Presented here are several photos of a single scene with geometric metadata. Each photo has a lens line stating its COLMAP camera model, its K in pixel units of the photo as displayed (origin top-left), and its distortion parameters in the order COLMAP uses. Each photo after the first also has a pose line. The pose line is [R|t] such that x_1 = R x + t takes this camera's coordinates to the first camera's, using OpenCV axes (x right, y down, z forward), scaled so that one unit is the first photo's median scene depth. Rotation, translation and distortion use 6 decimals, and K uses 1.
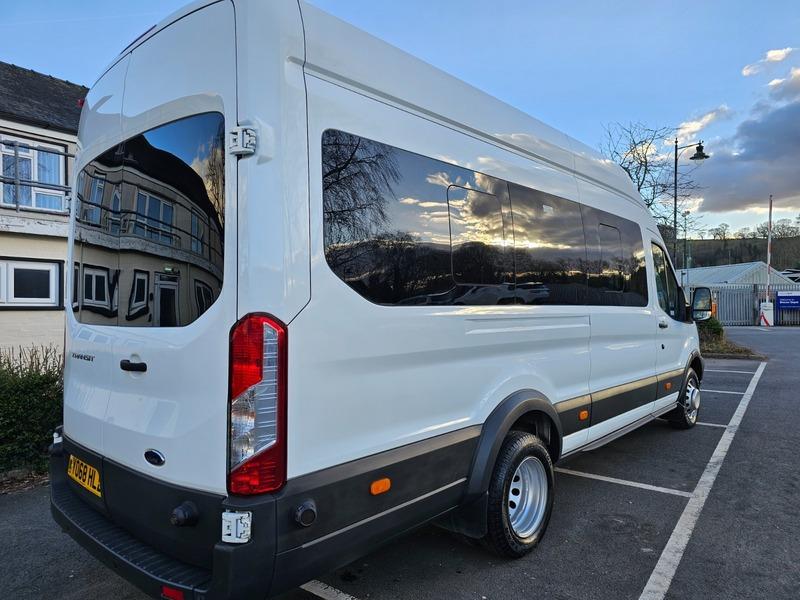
lens RADIAL K [[545.6, 0, 407.6], [0, 545.6, 301.1], [0, 0, 1]] dist [0.039086, -0.026883]
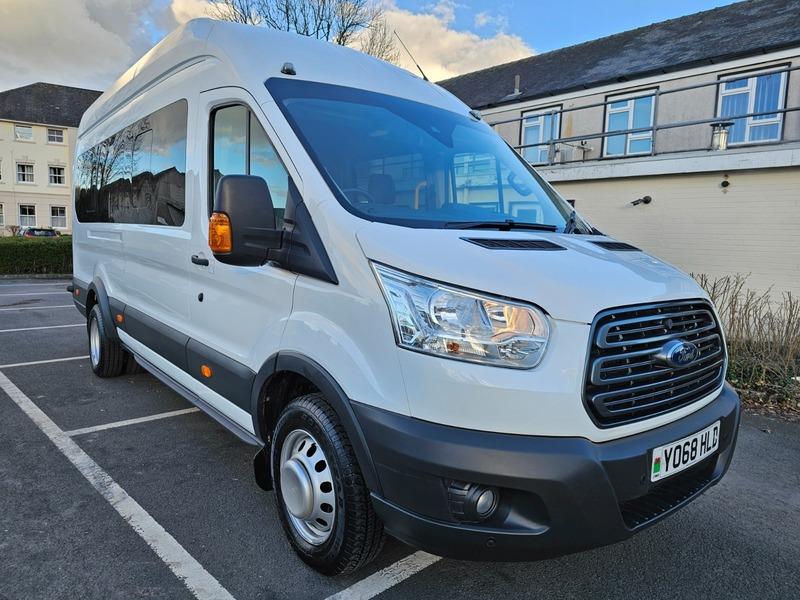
lens RADIAL K [[545.6, 0, 390.7], [0, 545.6, 295.2], [0, 0, 1]] dist [0.039086, -0.026883]
pose [[-0.192170, 0.103043, -0.975937, 2.207850], [-0.019525, 0.993874, 0.108782, 0.033212], [0.981167, 0.039960, -0.188981, 2.926948]]
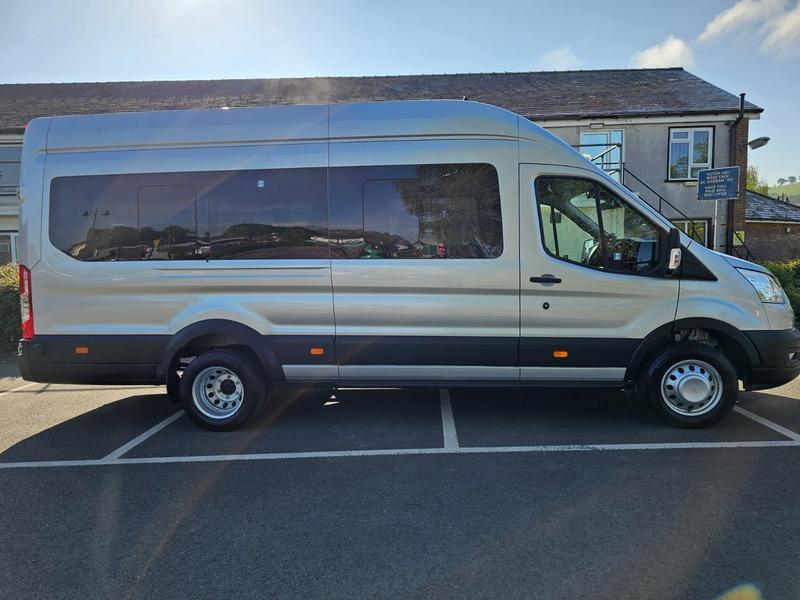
lens RADIAL K [[545.8, 0, 395.6], [0, 545.8, 294.8], [0, 0, 1]] dist [0.071567, -0.002135]
pose [[0.568770, 0.052953, -0.820790, 2.283524], [0.022679, 0.996536, 0.080007, -0.009912], [0.822184, -0.064120, 0.565599, 0.781844]]
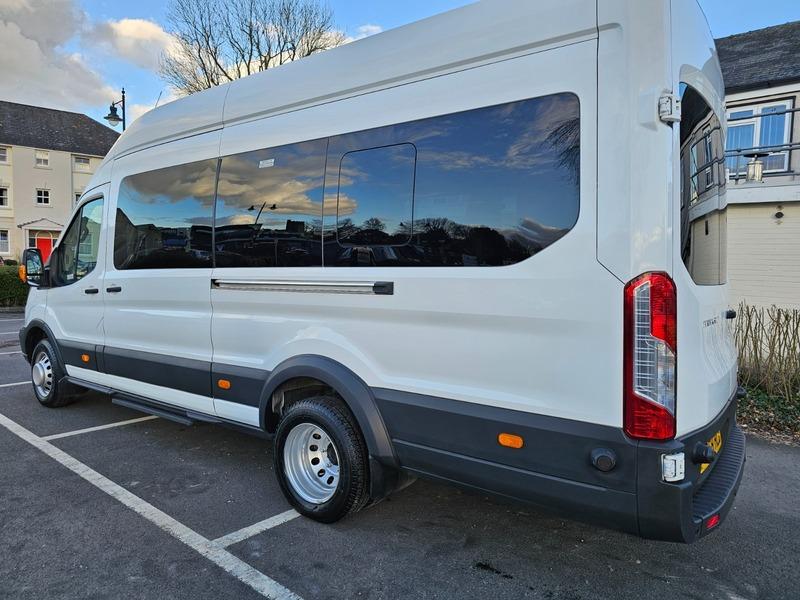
lens RADIAL K [[545.6, 0, 392.1], [0, 545.6, 293.5], [0, 0, 1]] dist [0.039086, -0.026883]
pose [[-0.097261, 0.063429, -0.993236, 2.034454], [-0.015356, 0.997753, 0.065221, -0.026147], [0.995140, 0.021596, -0.096068, 2.236132]]
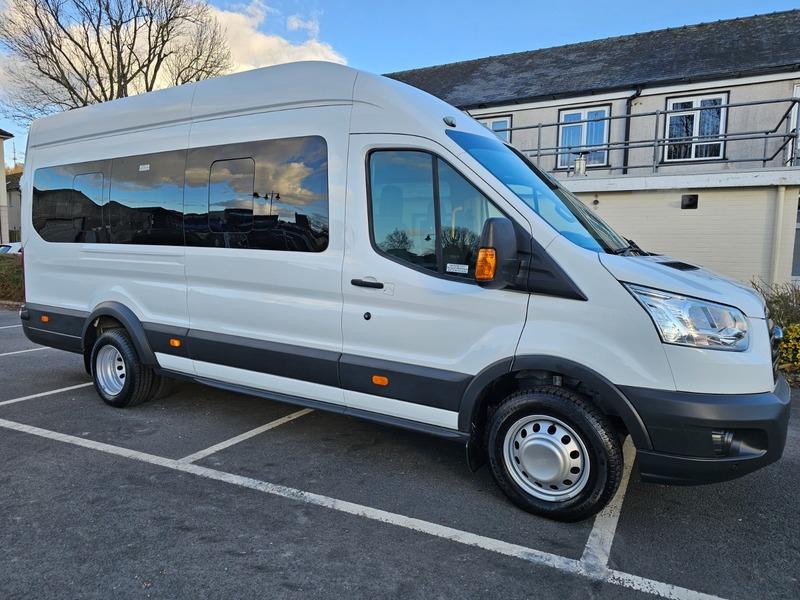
lens RADIAL K [[545.6, 0, 396.5], [0, 545.6, 295.1], [0, 0, 1]] dist [0.039086, -0.026883]
pose [[0.140366, 0.097767, -0.985261, 2.460906], [-0.006742, 0.995184, 0.097791, -0.009269], [0.990077, -0.007084, 0.140349, 2.127128]]
